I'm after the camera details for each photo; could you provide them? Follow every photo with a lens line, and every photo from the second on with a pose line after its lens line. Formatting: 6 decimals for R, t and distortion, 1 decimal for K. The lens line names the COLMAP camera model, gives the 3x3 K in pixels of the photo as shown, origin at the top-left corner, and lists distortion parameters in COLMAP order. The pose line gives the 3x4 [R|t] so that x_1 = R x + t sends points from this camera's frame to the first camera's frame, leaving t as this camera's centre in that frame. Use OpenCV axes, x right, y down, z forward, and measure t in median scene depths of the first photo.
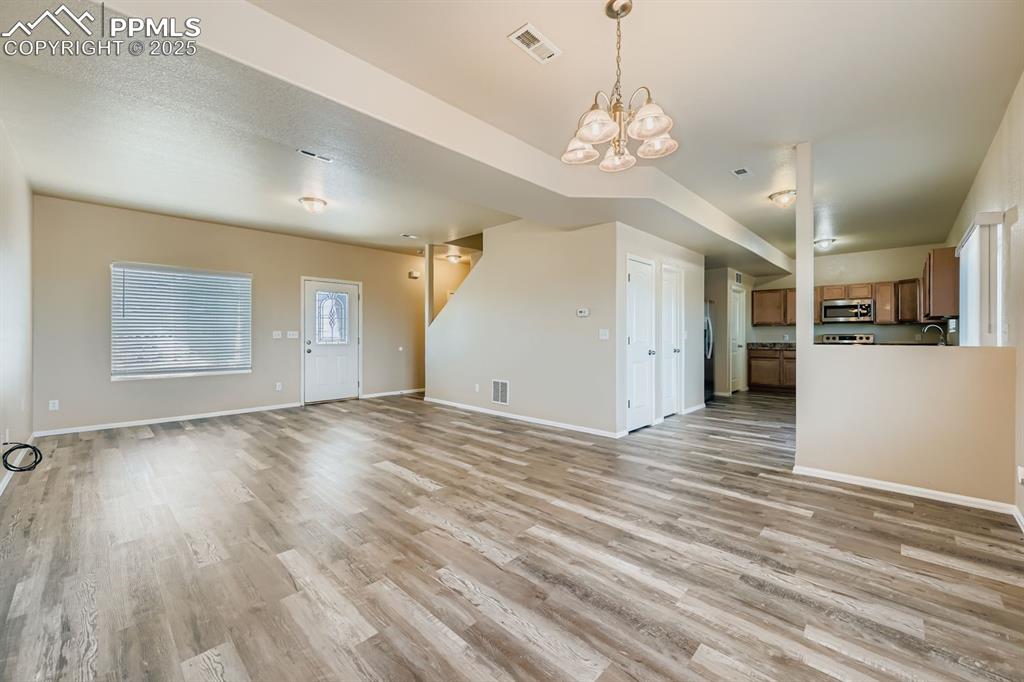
lens RADIAL K [[402.6, 0, 511.9], [0, 402.6, 334.0], [0, 0, 1]] dist [0.000650, 0.000158]
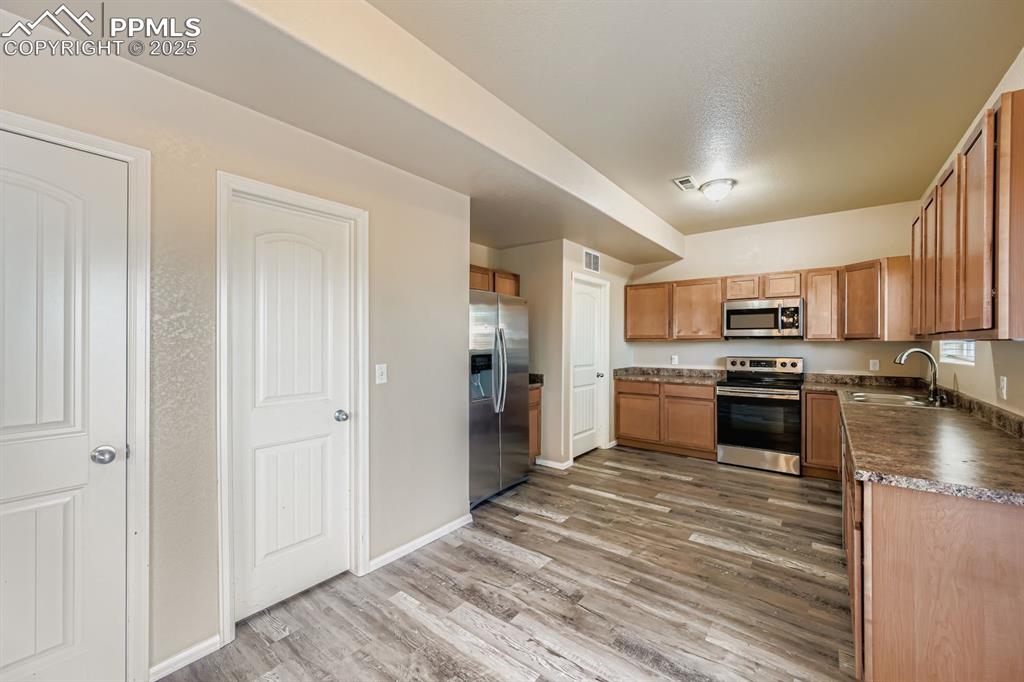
lens RADIAL K [[402.6, 0, 511.6], [0, 402.6, 342.2], [0, 0, 1]] dist [0.000650, 0.000158]
pose [[0.994478, 0.001635, 0.104928, 0.397282], [-0.002120, 0.999988, 0.004514, -0.024069], [-0.104919, -0.004711, 0.994470, 0.442949]]
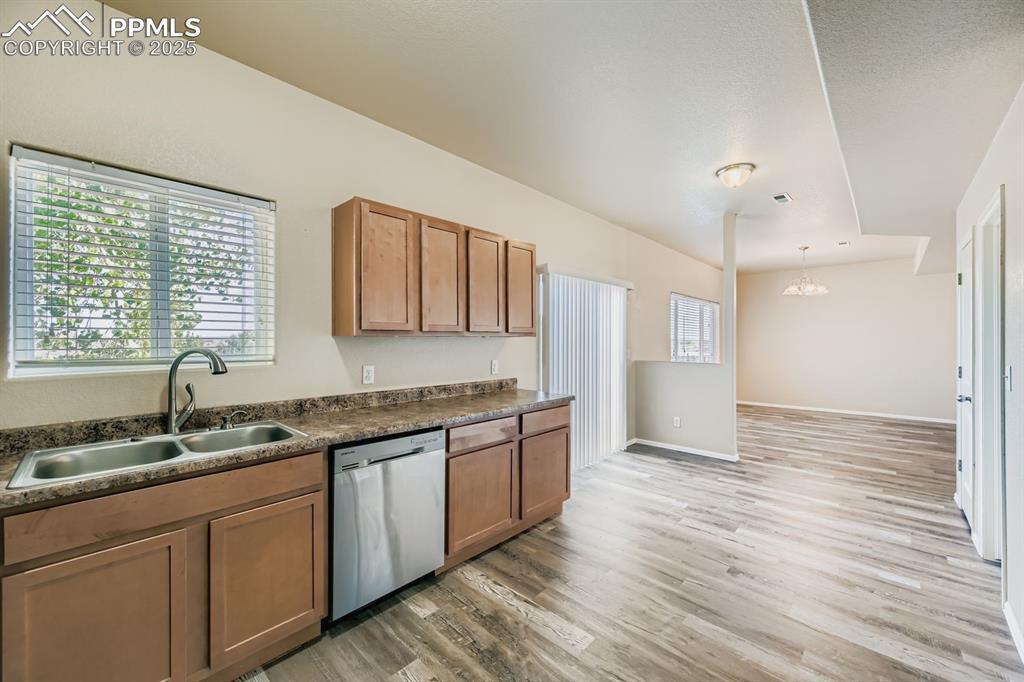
lens RADIAL K [[402.6, 0, 513.7], [0, 402.6, 342.8], [0, 0, 1]] dist [0.000650, 0.000158]
pose [[-0.999711, 0.001113, -0.024018, 0.640378], [0.000966, 0.999981, 0.006153, -0.021314], [0.024024, 0.006128, -0.999693, 1.004797]]
